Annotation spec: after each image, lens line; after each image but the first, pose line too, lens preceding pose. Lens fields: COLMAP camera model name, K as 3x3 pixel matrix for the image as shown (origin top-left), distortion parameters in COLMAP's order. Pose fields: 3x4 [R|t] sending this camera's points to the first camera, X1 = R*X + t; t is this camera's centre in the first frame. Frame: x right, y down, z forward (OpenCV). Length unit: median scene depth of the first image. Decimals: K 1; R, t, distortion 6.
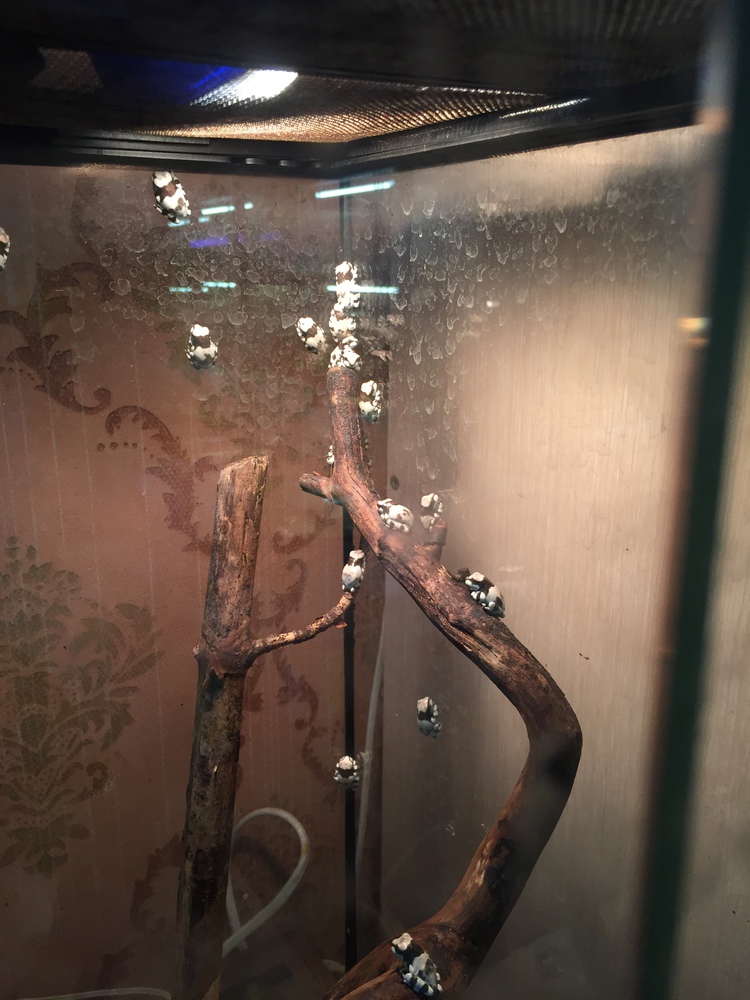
lens RADIAL K [[859.1, 0, 375.0], [0, 859.1, 500.0], [0, 0, 1]] dist [0.054413, -0.068971]
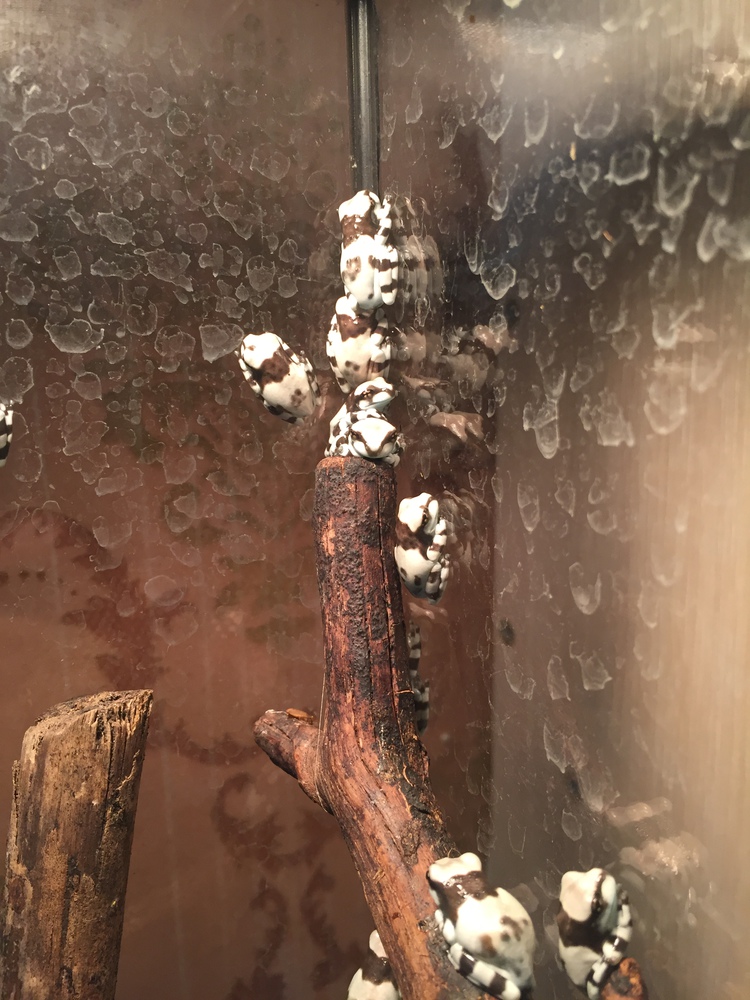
lens RADIAL K [[860.2, 0, 375.0], [0, 860.2, 500.0], [0, 0, 1]] dist [0.038221, -0.047989]
pose [[0.988626, 0.004996, -0.150315, 0.031259], [-0.012818, 0.998611, -0.051115, -0.115620], [0.149851, 0.052461, 0.987316, 0.620872]]
